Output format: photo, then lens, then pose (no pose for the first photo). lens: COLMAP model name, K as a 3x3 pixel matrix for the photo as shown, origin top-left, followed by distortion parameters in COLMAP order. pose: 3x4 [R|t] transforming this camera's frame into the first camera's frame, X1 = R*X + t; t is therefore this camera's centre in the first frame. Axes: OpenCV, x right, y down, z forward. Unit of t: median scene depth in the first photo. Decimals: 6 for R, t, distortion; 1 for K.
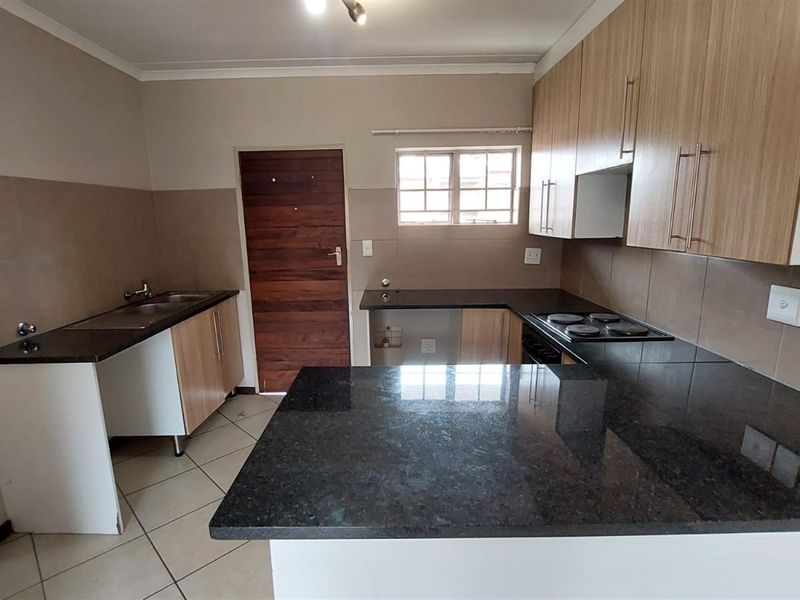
lens RADIAL K [[435.0, 0, 395.4], [0, 435.0, 304.3], [0, 0, 1]] dist [-0.001813, 0.000109]
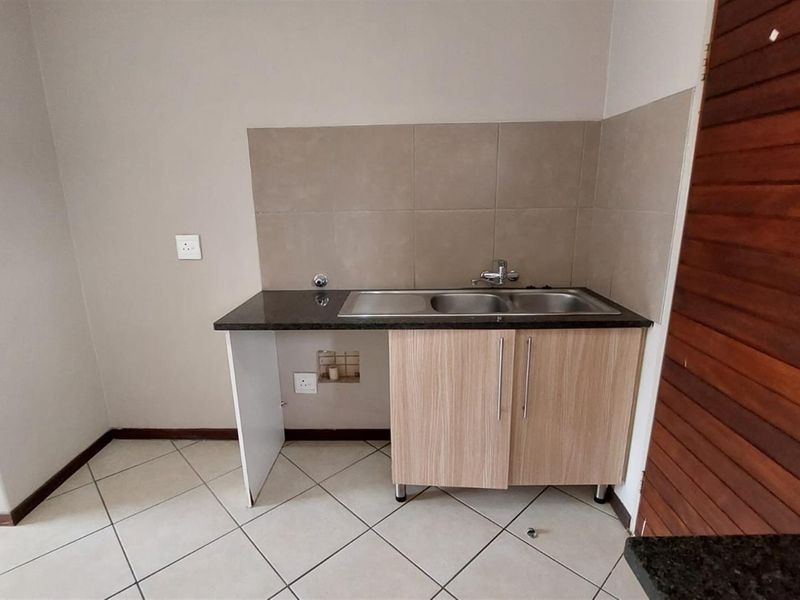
lens RADIAL K [[435.0, 0, 395.4], [0, 435.0, 304.3], [0, 0, 1]] dist [-0.001813, 0.000109]
pose [[-0.028049, 0.276163, -0.960701, 0.093747], [-0.181392, 0.943717, 0.276577, -0.132539], [0.983011, 0.182021, 0.023623, 0.737716]]
